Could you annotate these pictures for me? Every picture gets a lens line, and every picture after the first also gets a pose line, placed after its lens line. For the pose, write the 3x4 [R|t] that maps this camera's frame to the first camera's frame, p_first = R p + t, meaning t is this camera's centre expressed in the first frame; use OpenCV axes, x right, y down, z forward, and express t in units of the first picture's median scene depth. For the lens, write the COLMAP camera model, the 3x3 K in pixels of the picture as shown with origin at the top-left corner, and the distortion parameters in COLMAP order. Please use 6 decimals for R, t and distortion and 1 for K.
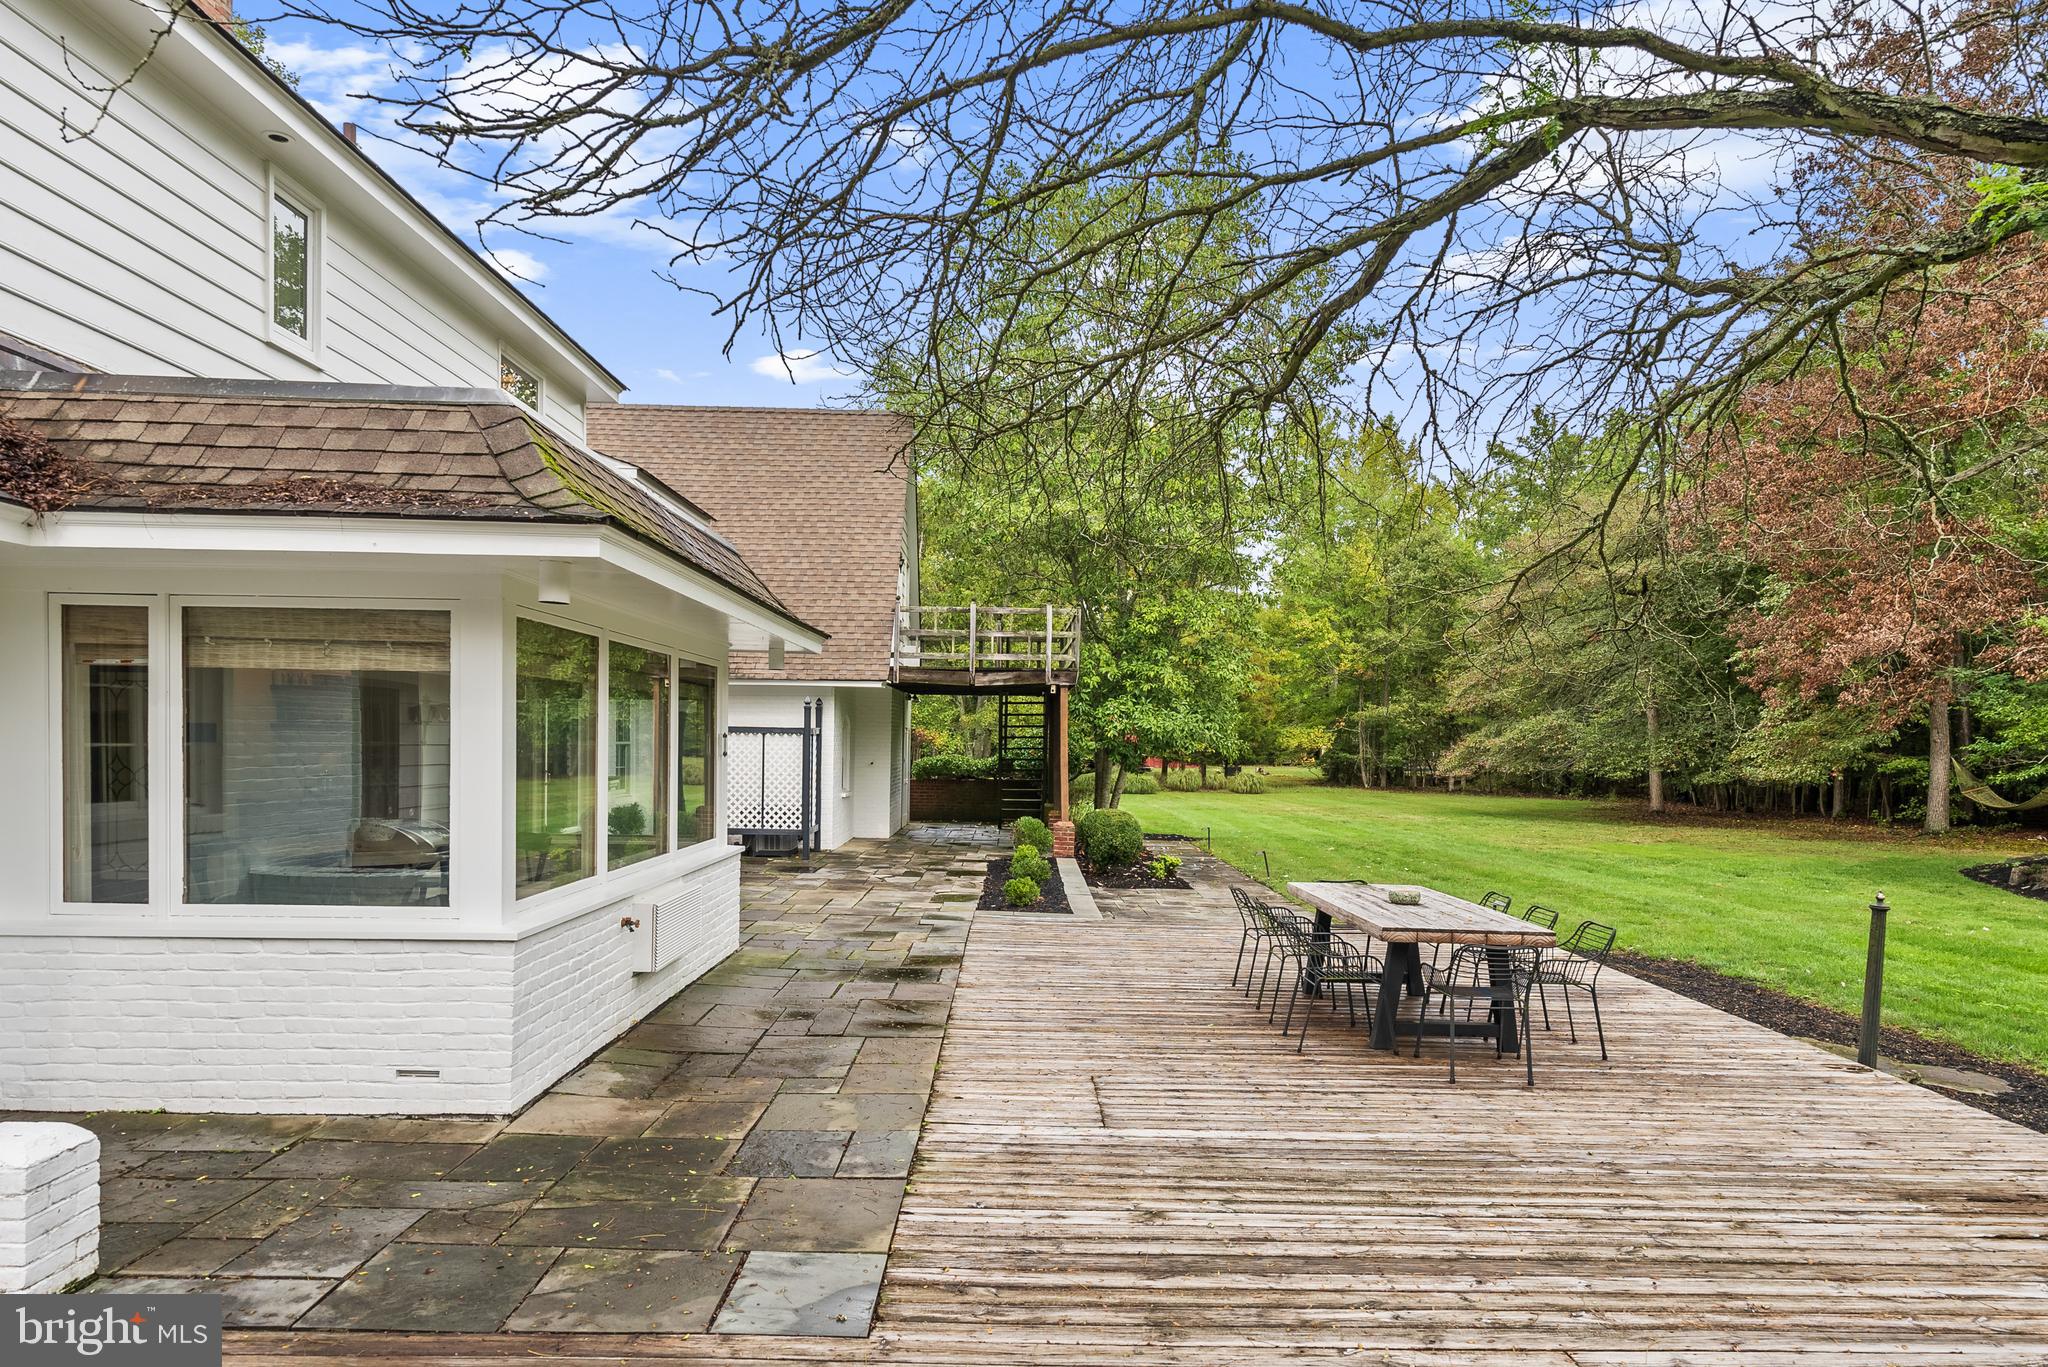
lens RADIAL K [[1328.4, 0, 1025.7], [0, 1328.4, 739.2], [0, 0, 1]] dist [-0.001020, -0.000525]
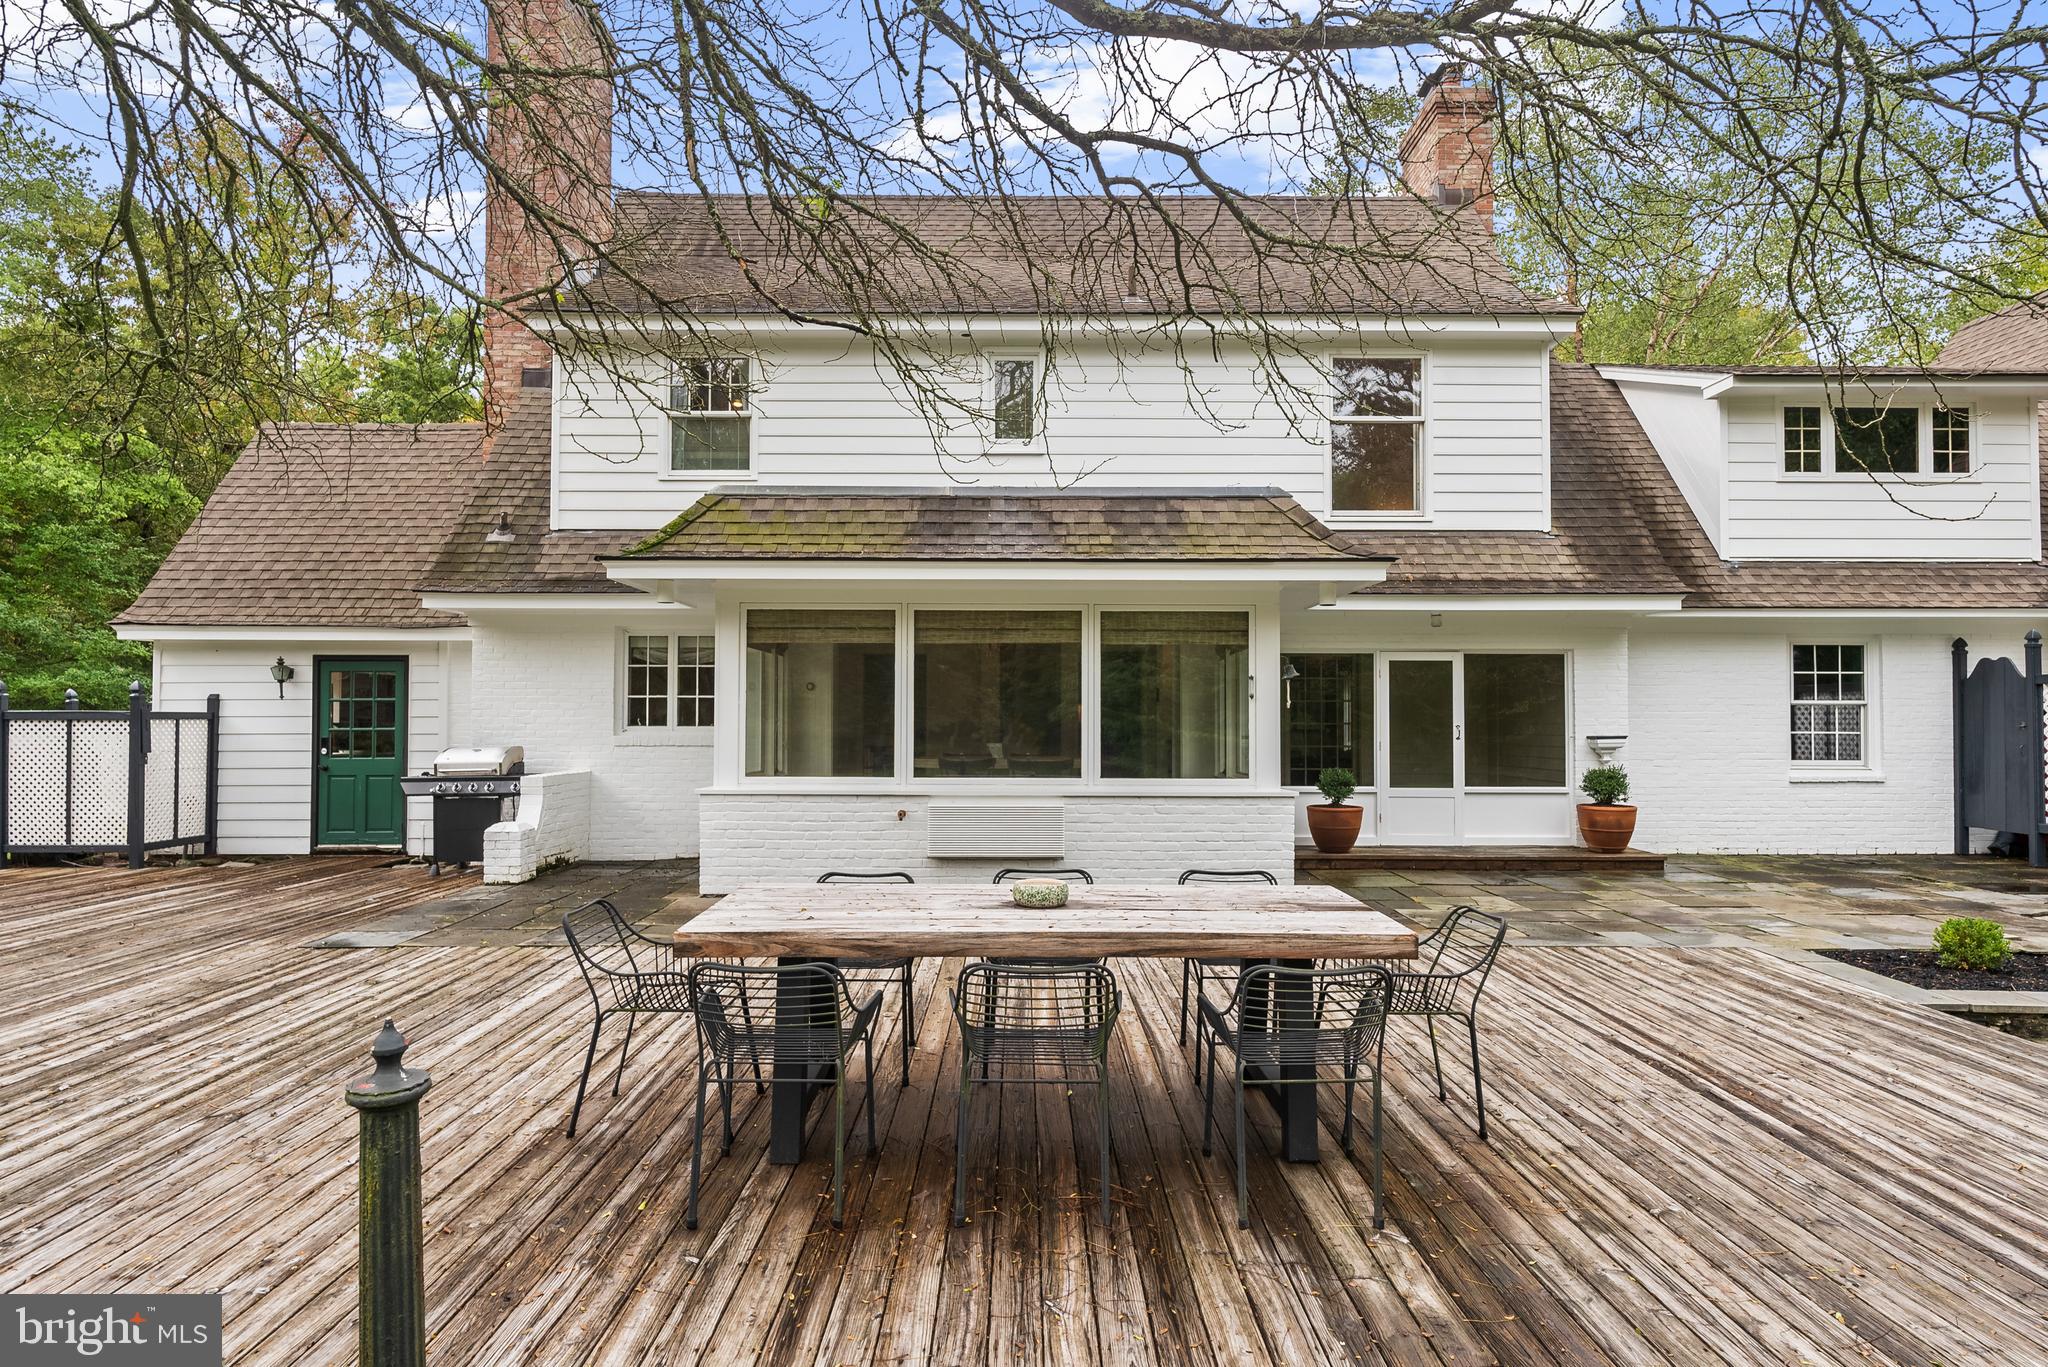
lens RADIAL K [[1133.4, 0, 1024.0], [0, 1133.4, 683.5], [0, 0, 1]] dist [0.001472, 0.000714]
pose [[-0.005920, -0.037766, -0.999269, 0.970811], [-0.013660, 0.999196, -0.037683, 0.055003], [0.999889, 0.013427, -0.006432, 1.252001]]
